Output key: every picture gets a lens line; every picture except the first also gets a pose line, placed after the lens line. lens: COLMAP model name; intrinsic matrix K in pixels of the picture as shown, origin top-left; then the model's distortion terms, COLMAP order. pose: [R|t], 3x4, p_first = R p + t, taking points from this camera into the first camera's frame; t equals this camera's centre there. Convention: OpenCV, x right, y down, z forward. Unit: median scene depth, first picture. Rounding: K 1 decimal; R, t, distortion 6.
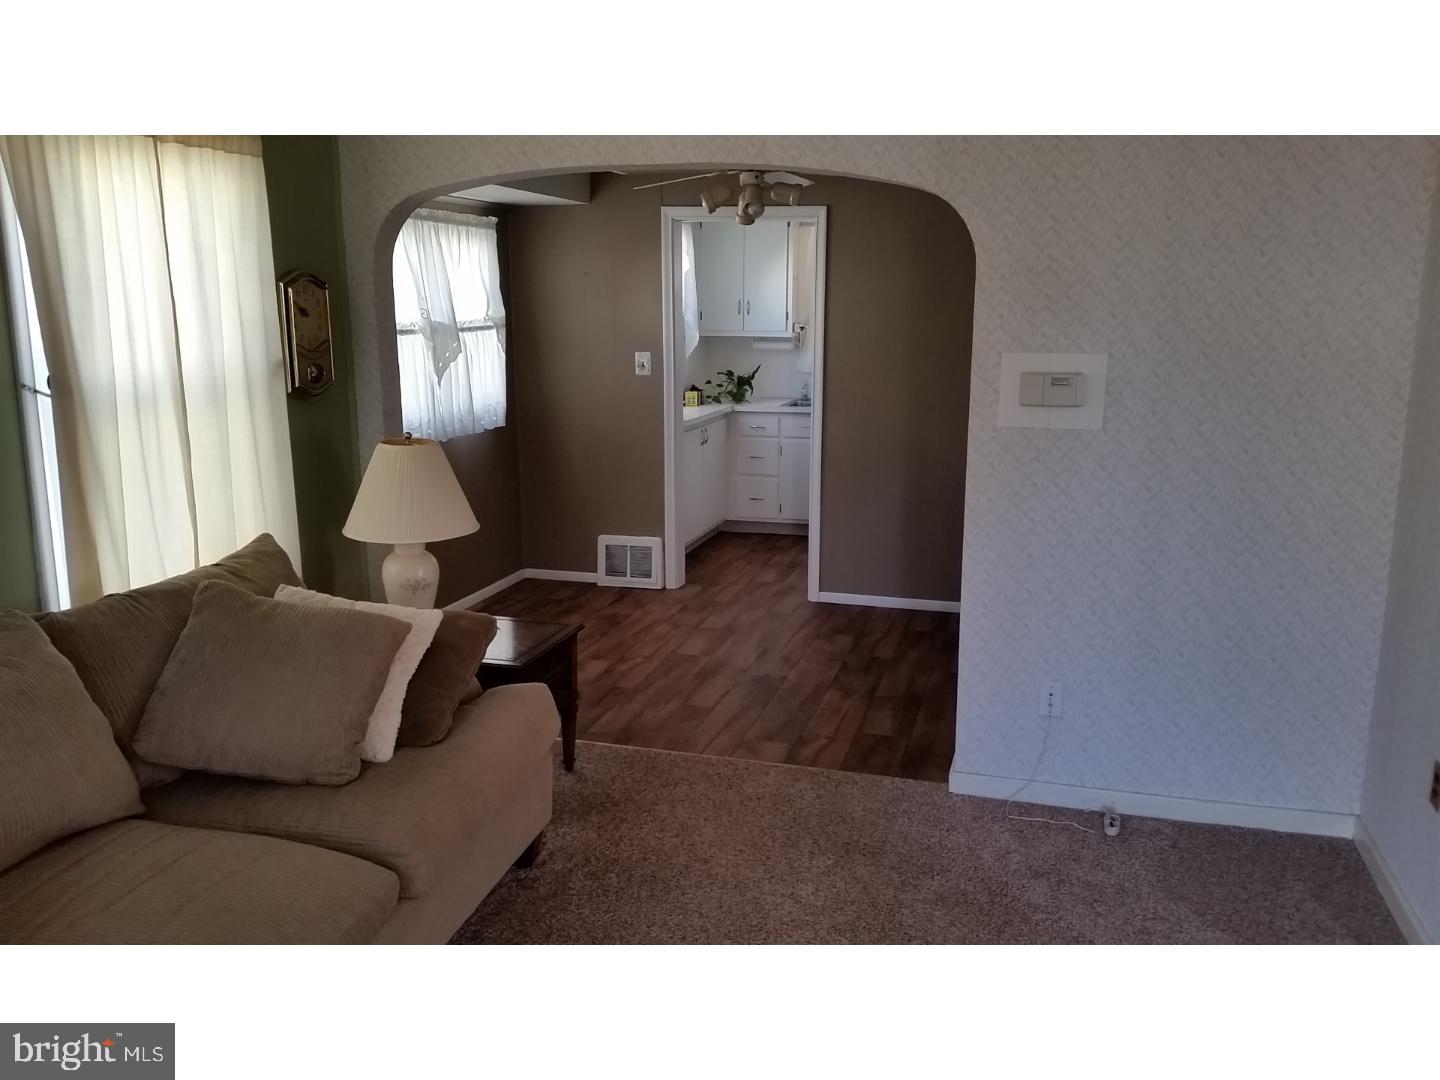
lens RADIAL K [[1195.3, 0, 720.0], [0, 1195.3, 540.0], [0, 0, 1]] dist [0.158320, -0.337144]
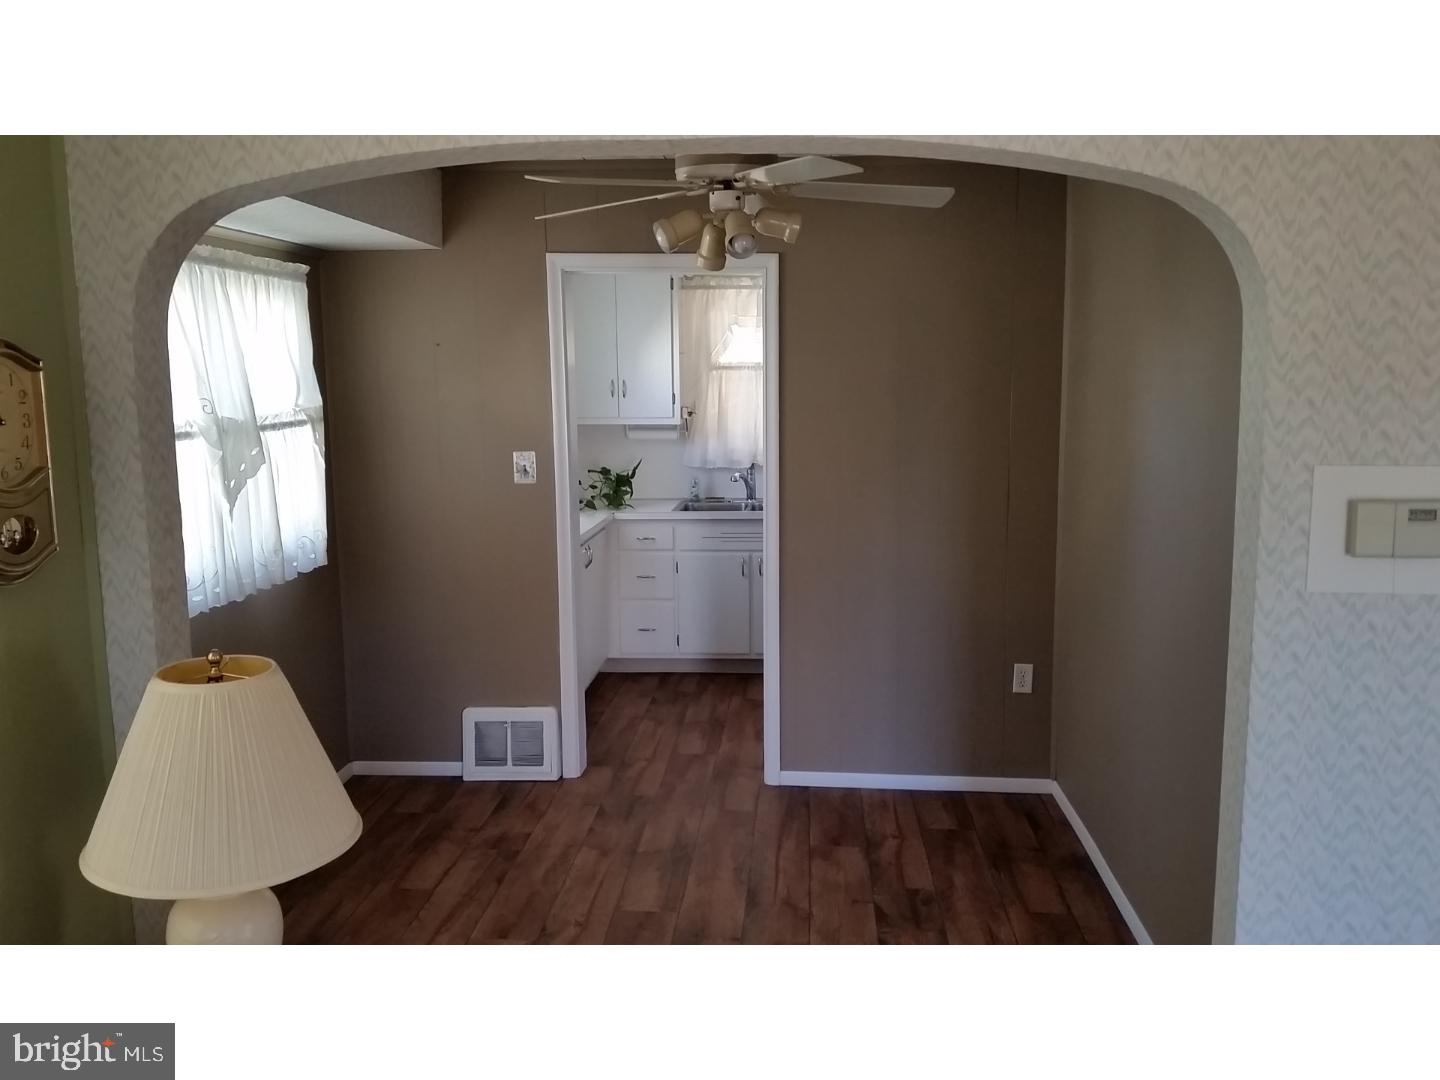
lens RADIAL K [[1195.3, 0, 720.0], [0, 1195.3, 540.0], [0, 0, 1]] dist [0.158320, -0.337144]
pose [[0.981007, -0.035783, 0.190645, -0.093508], [0.047707, 0.997157, -0.058328, -0.059946], [-0.188016, 0.066315, 0.979925, 0.293785]]
